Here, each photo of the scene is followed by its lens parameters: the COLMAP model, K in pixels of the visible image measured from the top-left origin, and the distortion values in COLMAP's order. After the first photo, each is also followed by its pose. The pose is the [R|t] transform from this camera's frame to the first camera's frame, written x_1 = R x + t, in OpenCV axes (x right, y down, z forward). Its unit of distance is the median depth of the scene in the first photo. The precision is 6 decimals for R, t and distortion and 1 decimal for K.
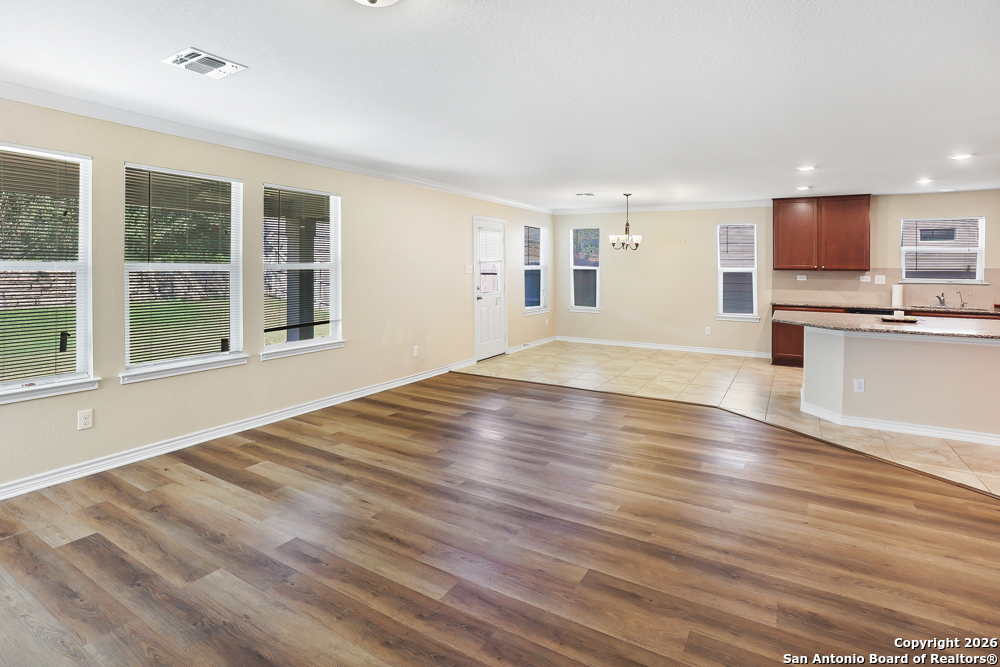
lens RADIAL K [[497.2, 0, 501.7], [0, 497.2, 289.7], [0, 0, 1]] dist [-0.084085, 0.037822]
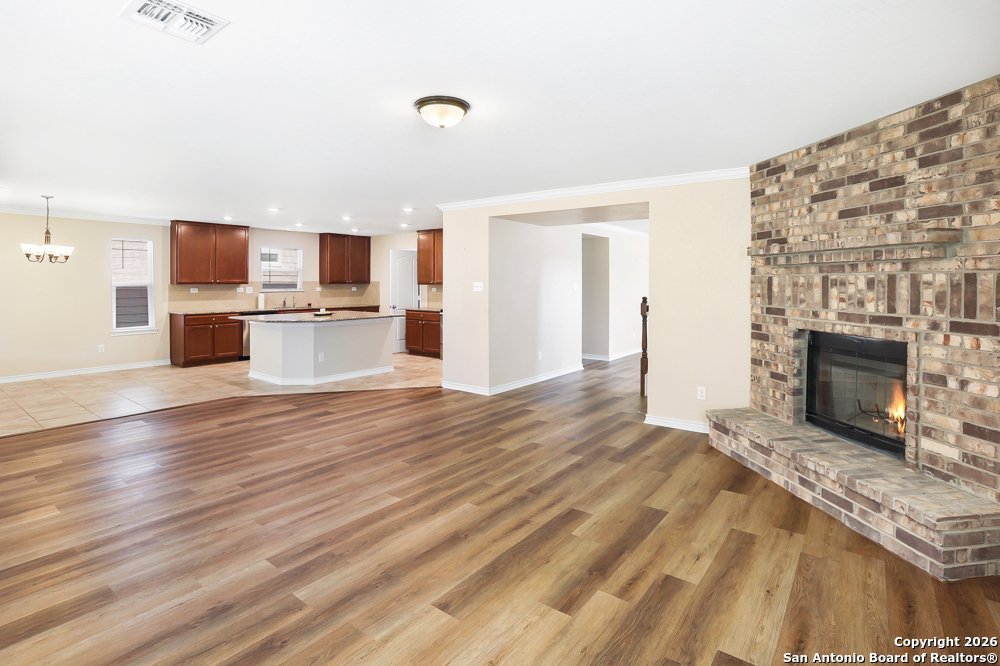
lens RADIAL K [[497.2, 0, 501.7], [0, 497.2, 289.2], [0, 0, 1]] dist [-0.084085, 0.037822]
pose [[0.116496, -0.019998, 0.992990, -0.969048], [0.045422, 0.998858, 0.014787, -0.023696], [-0.992152, 0.043381, 0.117272, 0.276605]]
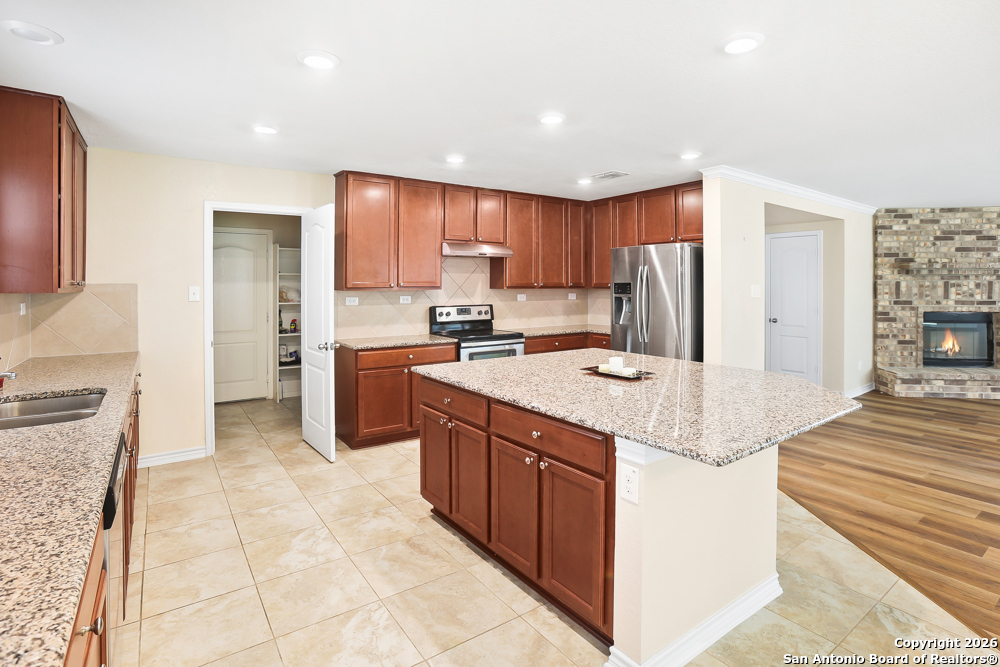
lens RADIAL K [[501.5, 0, 498.8], [0, 501.5, 284.4], [0, 0, 1]] dist [-0.066055, 0.025818]
pose [[-0.915197, -0.007253, 0.402941, 0.950962], [0.012319, 0.998867, 0.045958, -0.101246], [-0.402818, 0.047025, -0.914071, 2.131618]]
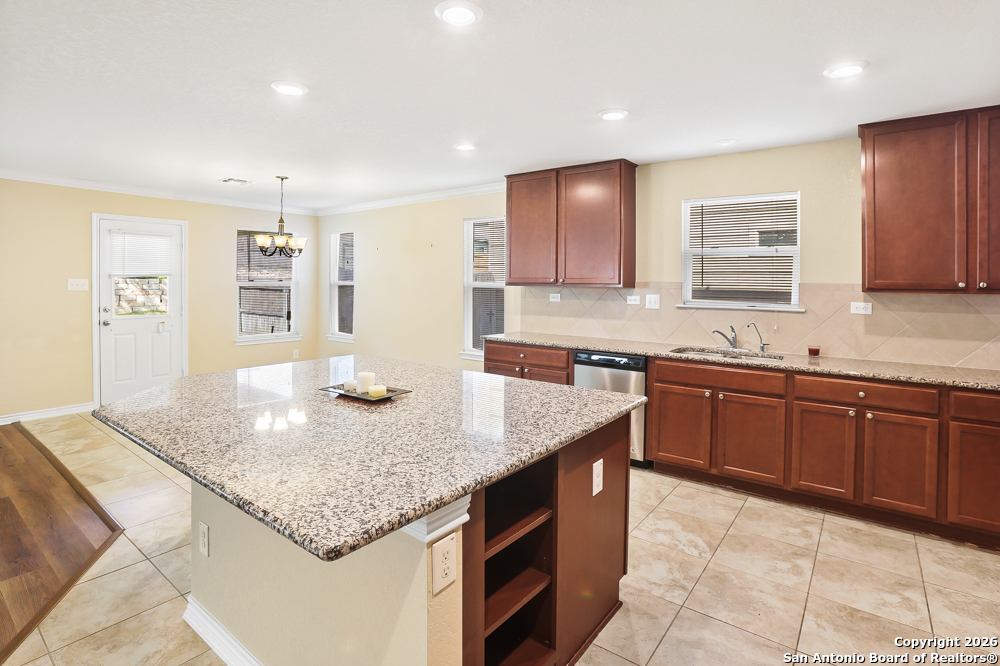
lens RADIAL K [[497.2, 0, 501.7], [0, 497.2, 289.2], [0, 0, 1]] dist [-0.084085, 0.037822]
pose [[0.994267, 0.001632, -0.106916, 1.338615], [-0.004765, 0.999567, -0.029047, -0.035349], [0.106822, 0.029390, 0.993844, 0.722060]]
